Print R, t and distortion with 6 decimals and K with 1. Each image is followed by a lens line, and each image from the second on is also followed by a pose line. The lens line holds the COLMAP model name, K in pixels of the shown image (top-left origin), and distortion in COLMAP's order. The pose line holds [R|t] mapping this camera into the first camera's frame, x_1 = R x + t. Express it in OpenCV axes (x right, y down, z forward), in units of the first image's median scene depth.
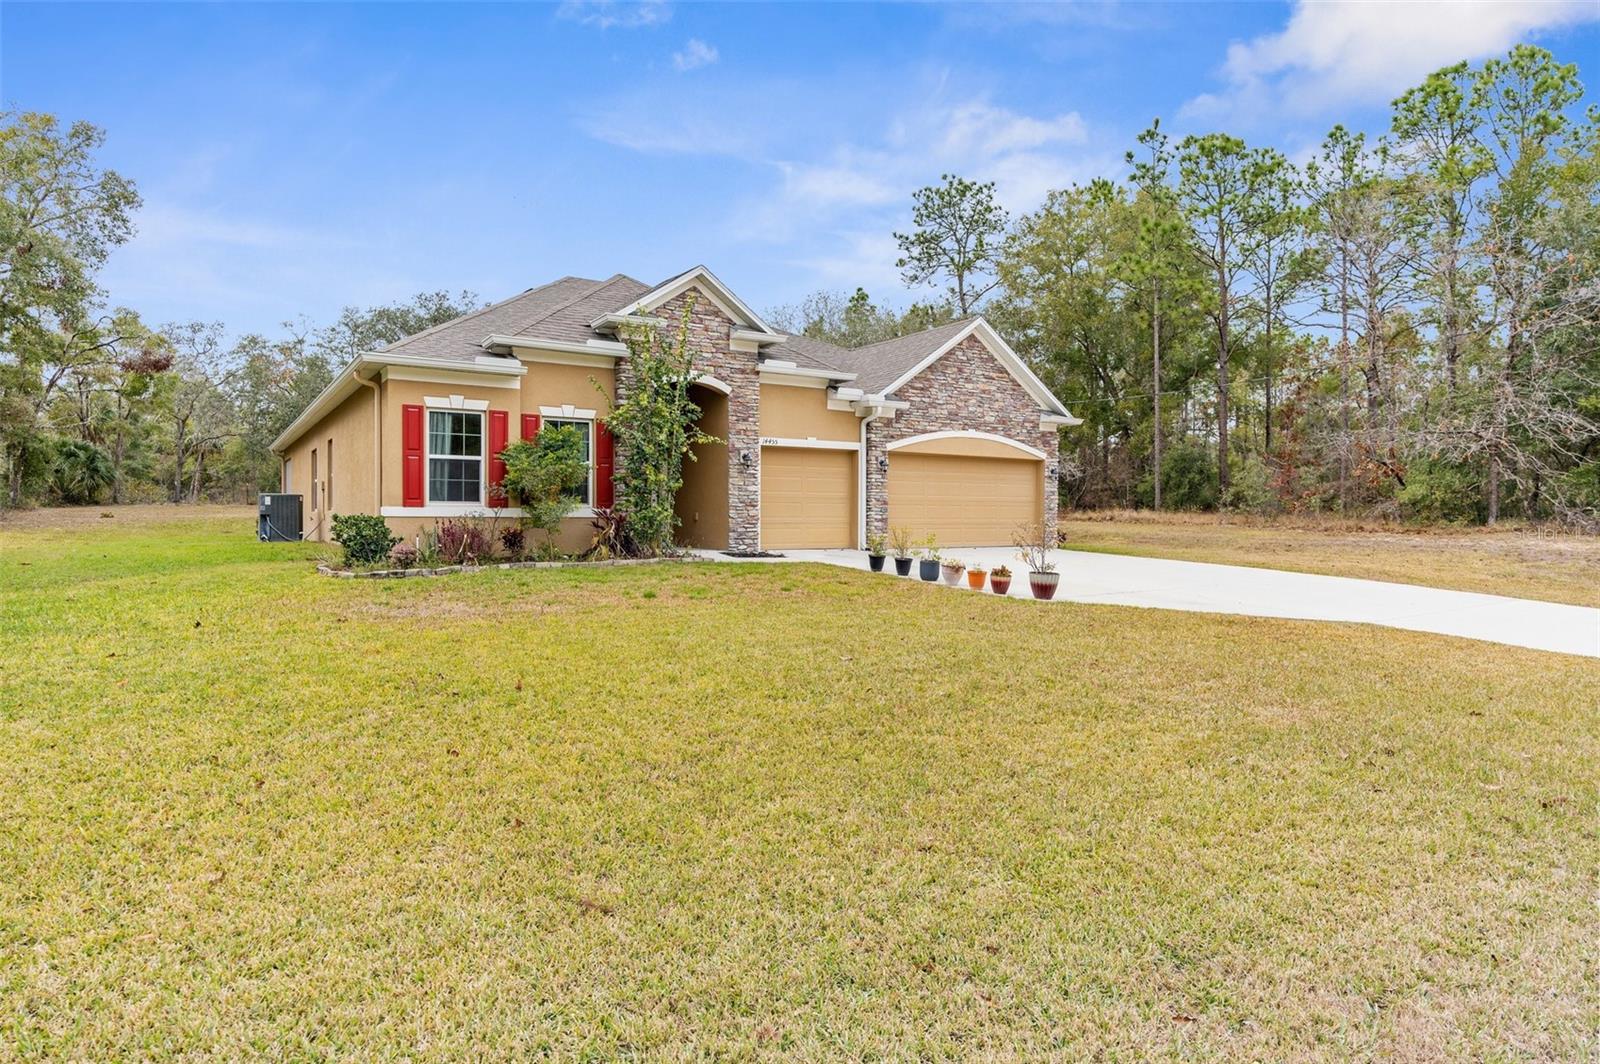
lens RADIAL K [[923.6, 0, 803.8], [0, 923.6, 521.5], [0, 0, 1]] dist [-0.003499, 0.001057]
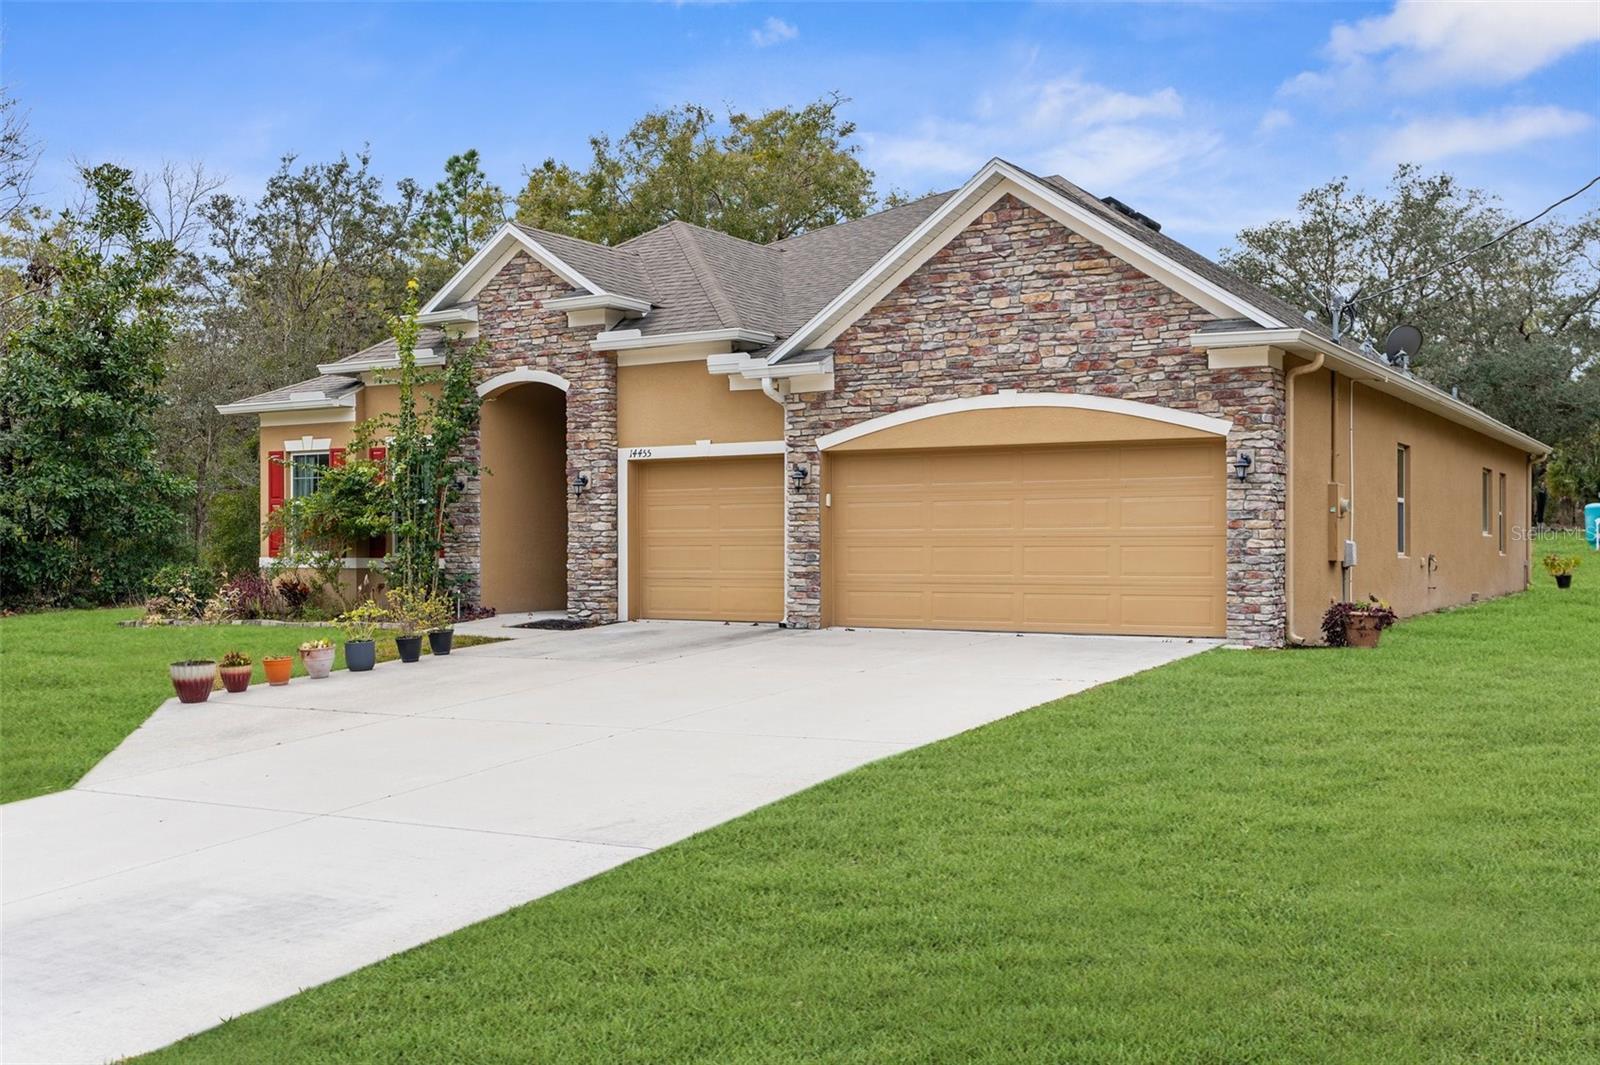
lens RADIAL K [[1558.4, 0, 800.0], [0, 1558.4, 532.5], [0, 0, 1]] dist [0.010465, -0.002530]
pose [[0.428728, -0.008772, -0.903391, 0.934641], [0.003895, 0.999962, -0.007861, -0.019945], [0.903425, -0.000149, 0.428746, 0.584497]]
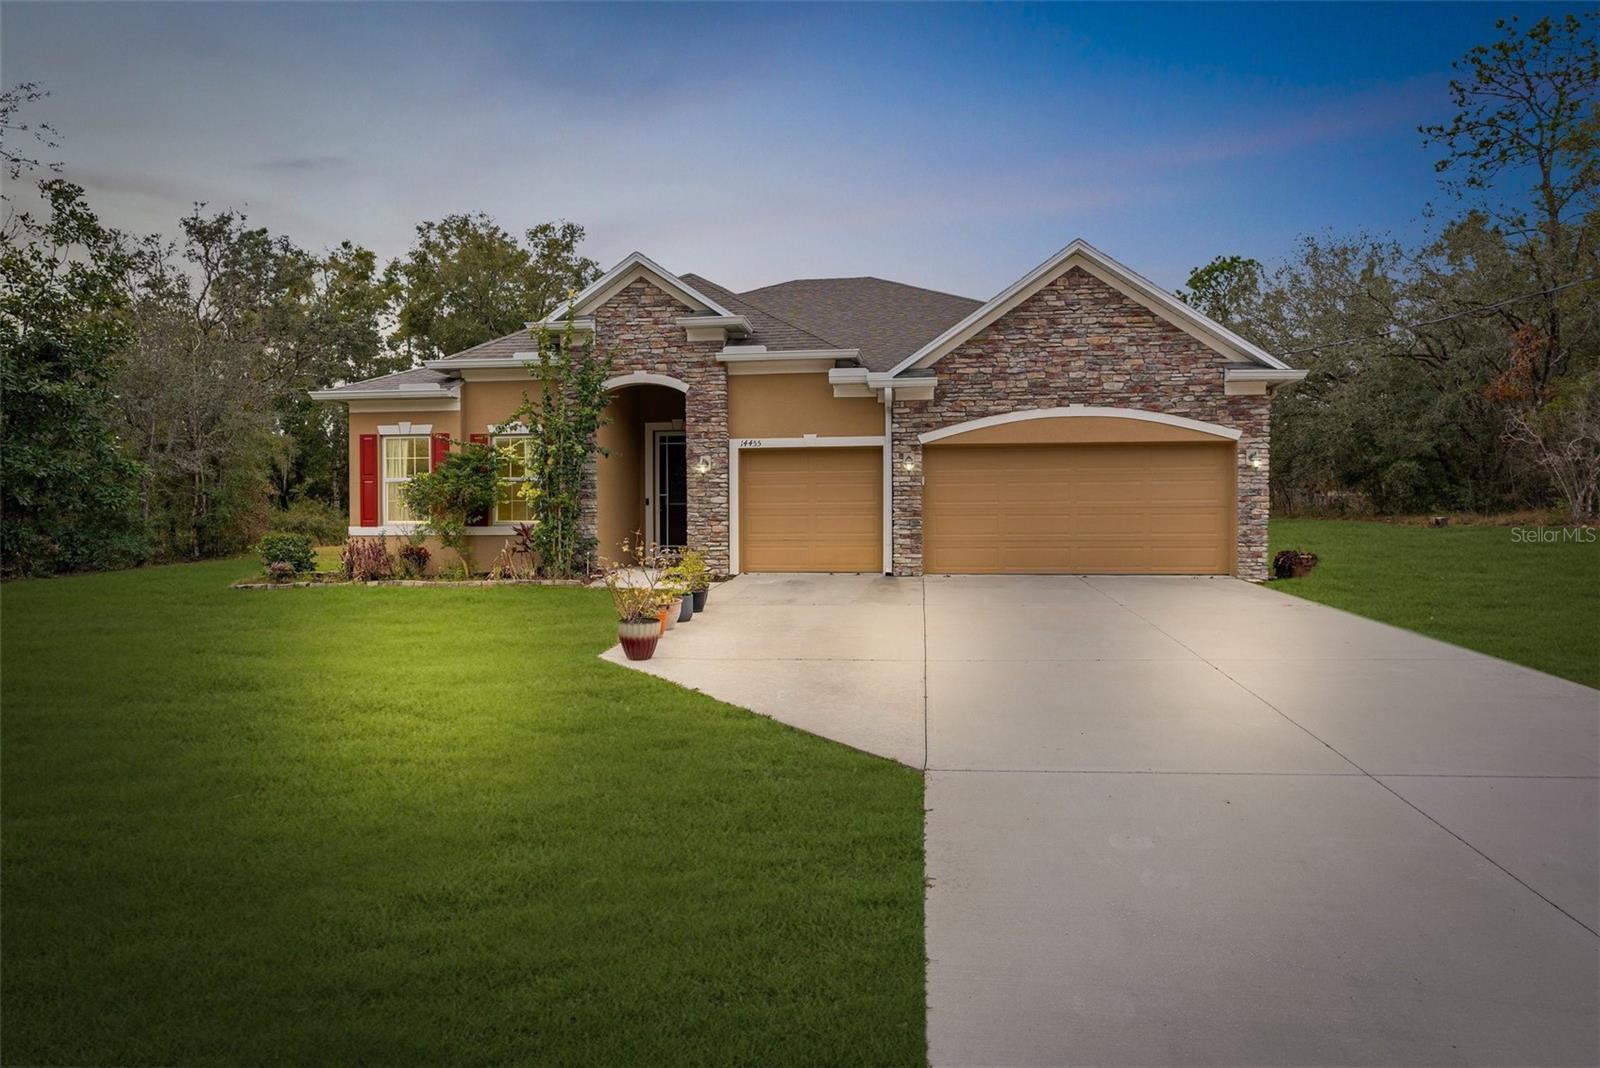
lens RADIAL K [[923.6, 0, 803.8], [0, 923.6, 523.5], [0, 0, 1]] dist [-0.003499, 0.001057]
pose [[0.764340, -0.005381, -0.644791, 0.502095], [0.005619, 0.999983, -0.001683, -0.011193], [0.644789, -0.002337, 0.764357, 0.361774]]
